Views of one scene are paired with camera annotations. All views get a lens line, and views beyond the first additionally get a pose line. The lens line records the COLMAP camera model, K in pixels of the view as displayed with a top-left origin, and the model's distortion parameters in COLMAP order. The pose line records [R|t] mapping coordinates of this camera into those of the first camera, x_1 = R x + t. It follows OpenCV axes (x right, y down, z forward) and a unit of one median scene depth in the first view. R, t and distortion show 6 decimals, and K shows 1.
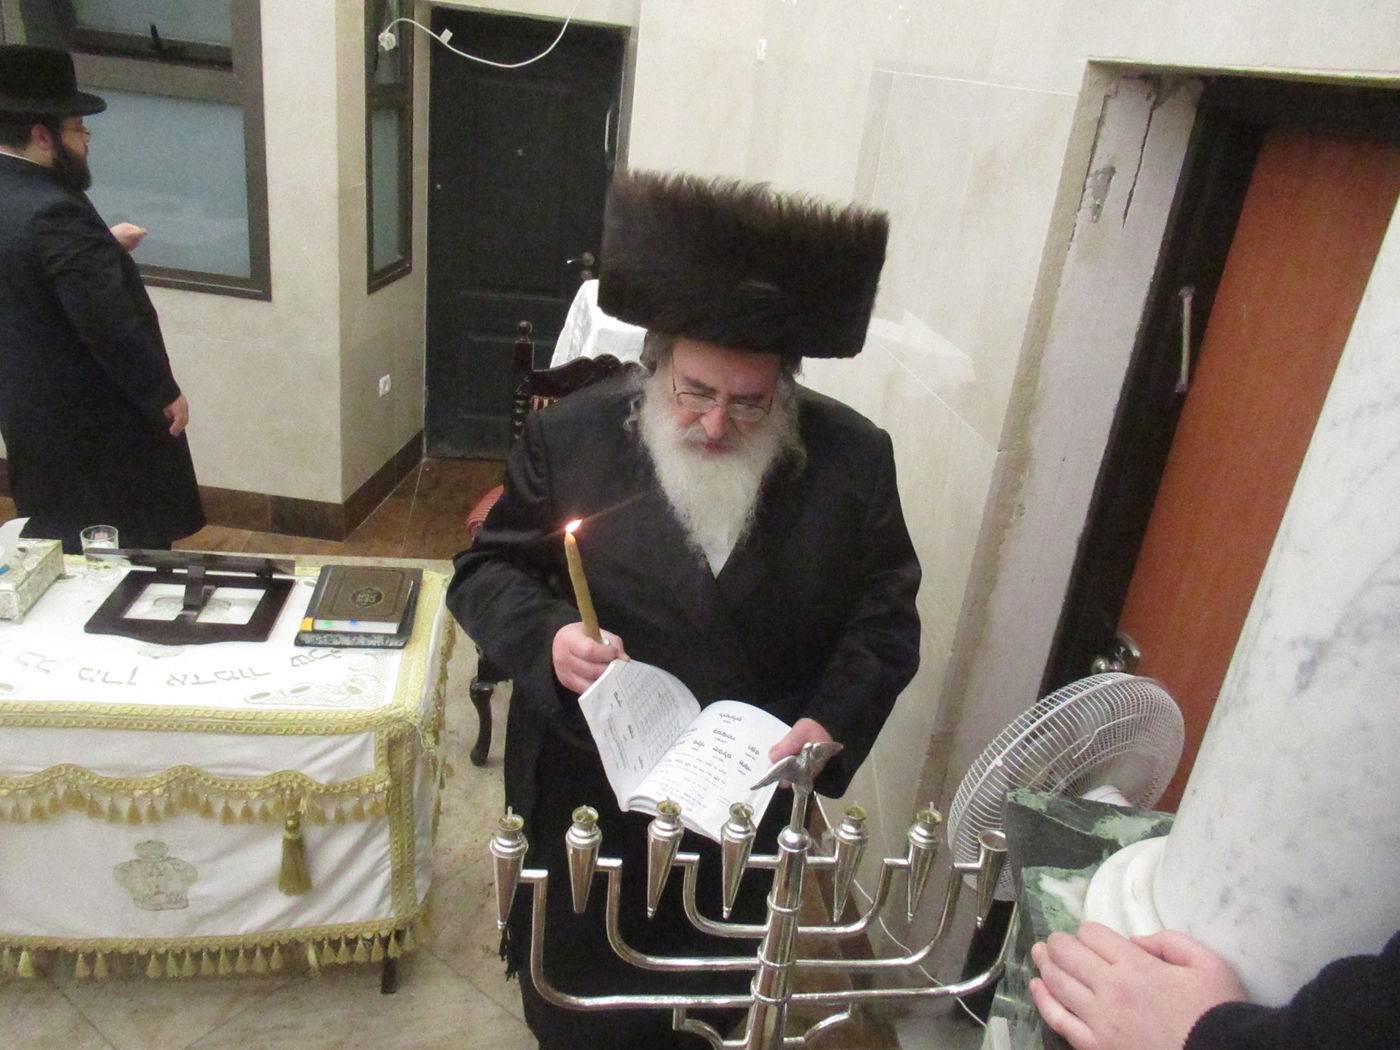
lens RADIAL K [[1116.7, 0, 701.8], [0, 1116.7, 526.2], [0, 0, 1]] dist [-0.010220, 0.007131]
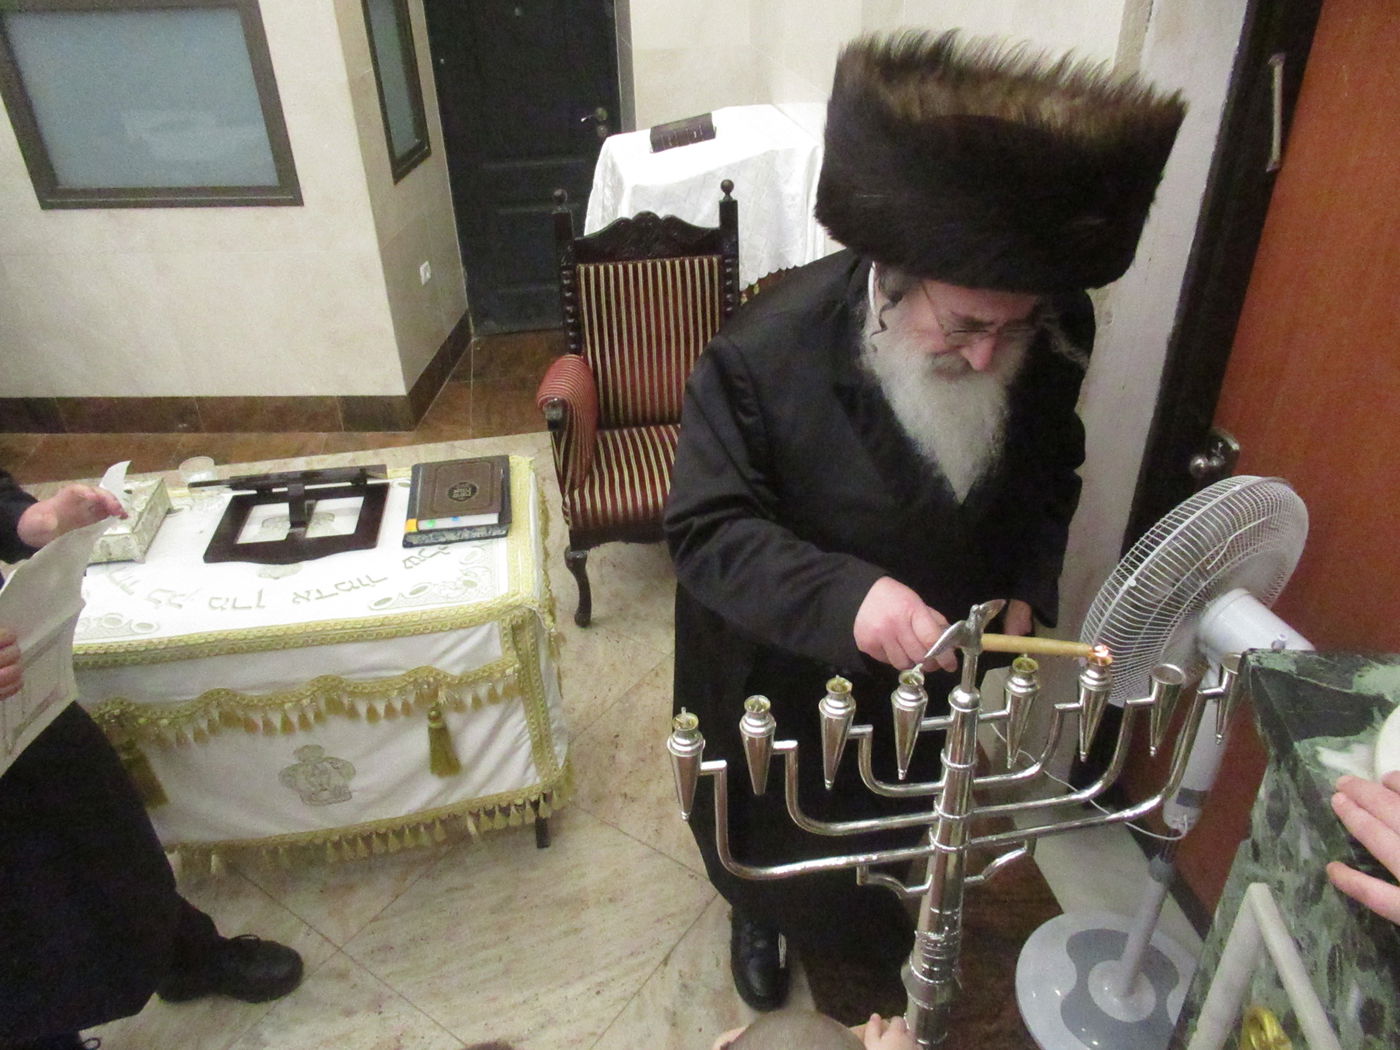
lens RADIAL K [[1046.7, 0, 701.1], [0, 1046.7, 527.8], [0, 0, 1]] dist [-0.016455, 0.012573]
pose [[0.990137, -0.132569, -0.045324, -0.047745], [0.138068, 0.978222, 0.154983, -0.024341], [0.023791, -0.159712, 0.986877, 0.055414]]
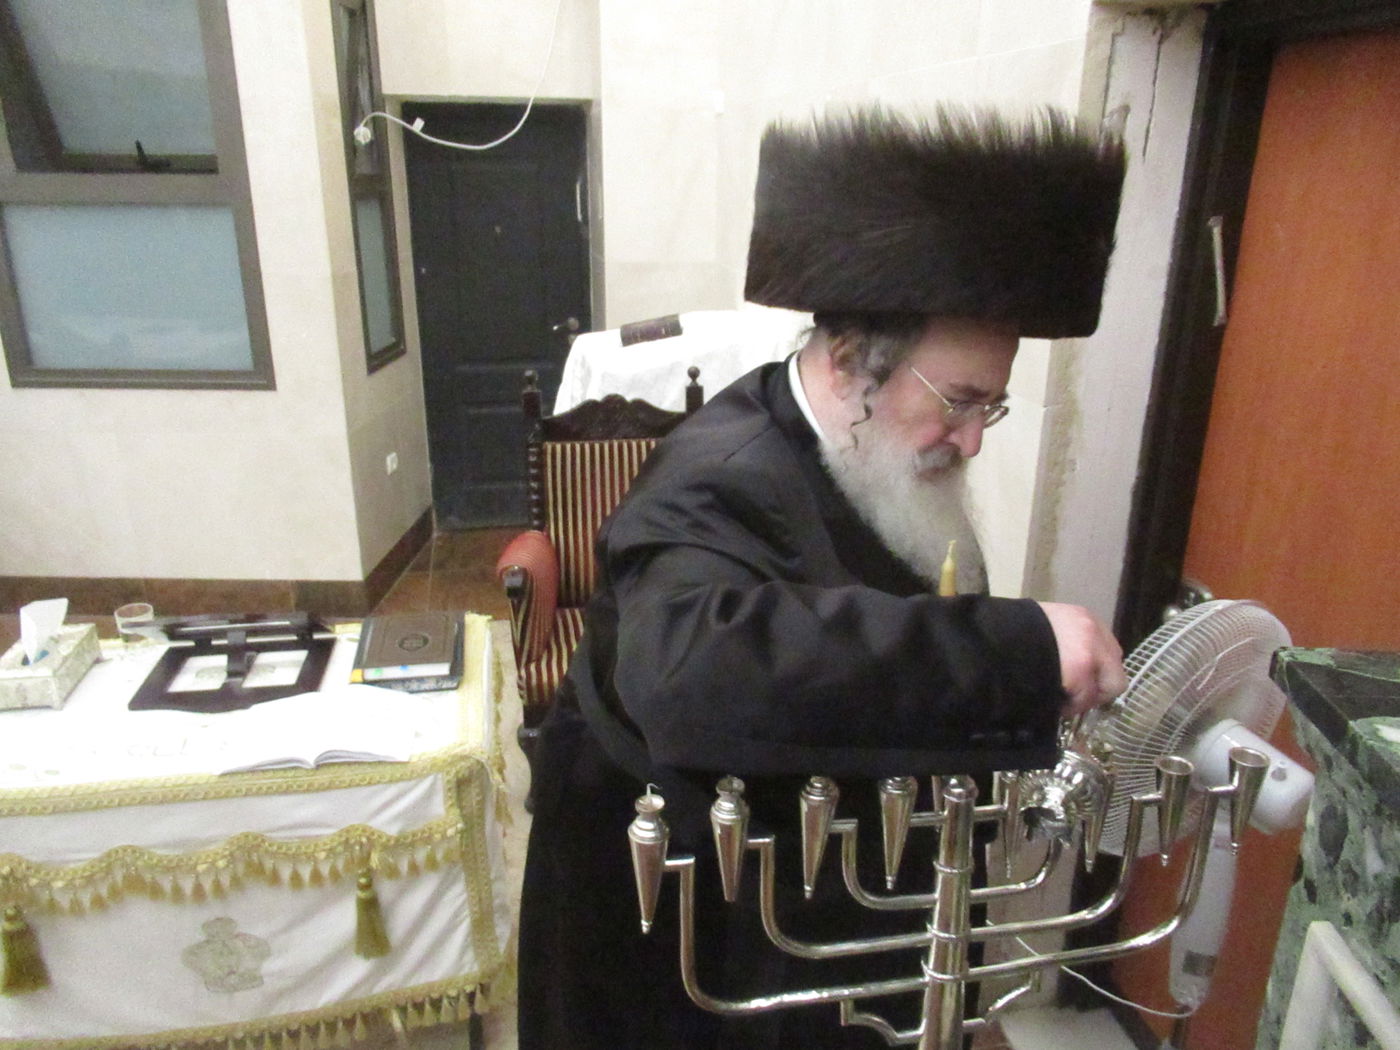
lens RADIAL K [[1046.7, 0, 701.1], [0, 1046.7, 526.9], [0, 0, 1]] dist [-0.016455, 0.012573]
pose [[0.992752, -0.118104, 0.022234, -0.063659], [0.119261, 0.990984, -0.061053, 0.053460], [-0.014823, 0.063262, 0.997887, 0.081188]]
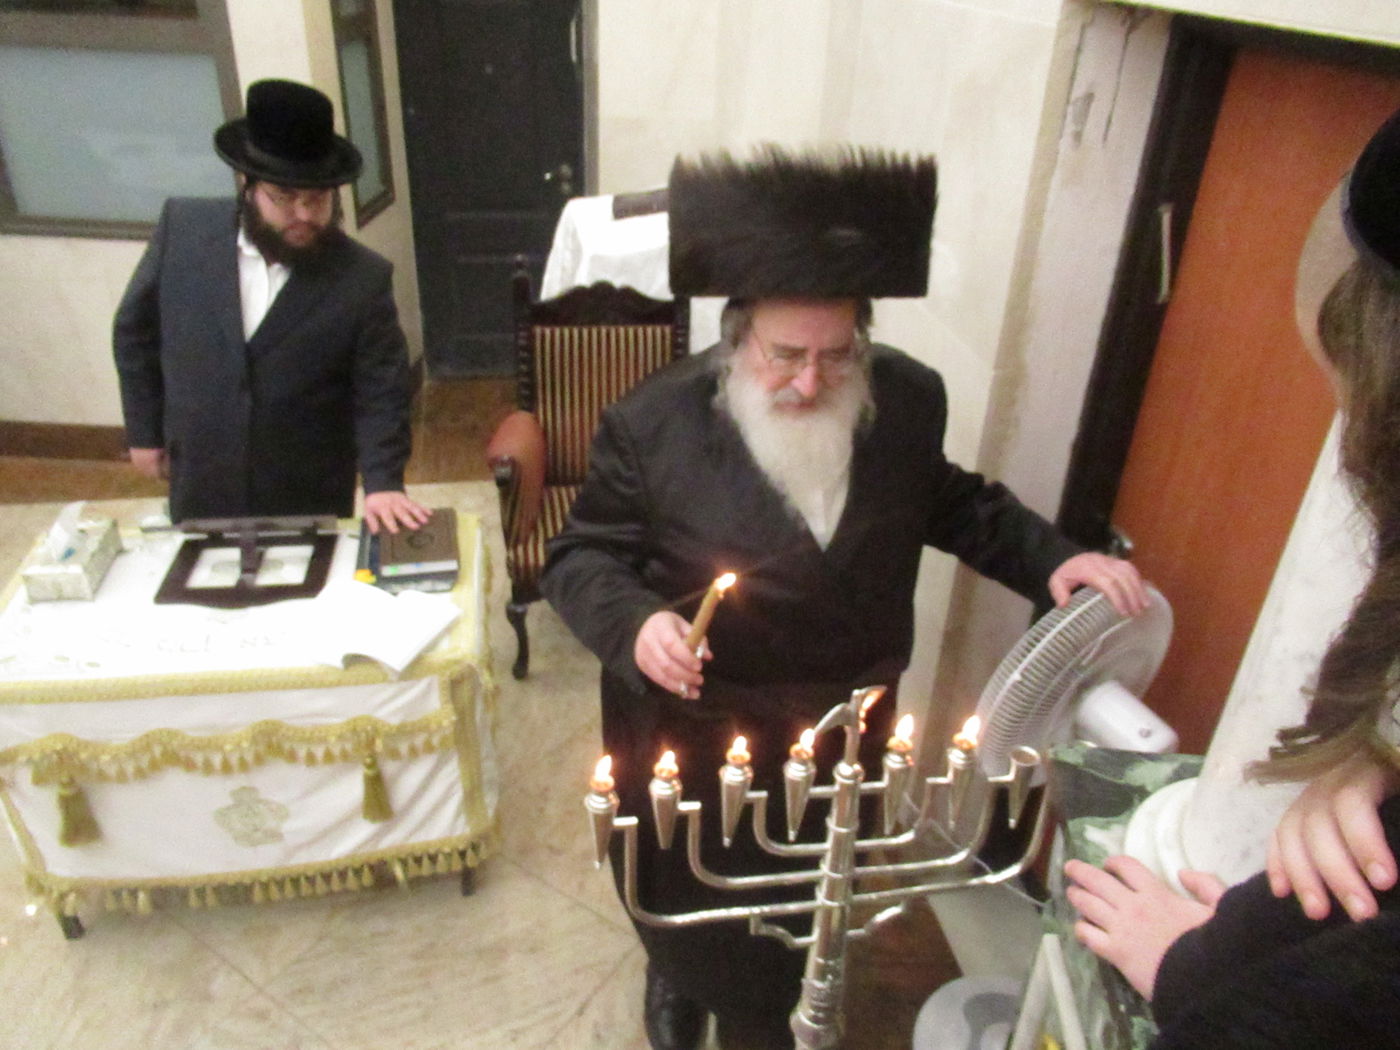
lens RADIAL K [[1080.7, 0, 699.9], [0, 1080.7, 527.4], [0, 0, 1]] dist [-0.010521, 0.013277]
pose [[0.996477, -0.083757, 0.004366, -0.028416], [0.082669, 0.989647, 0.117321, -0.058484], [-0.014148, -0.116547, 0.993084, -0.034107]]
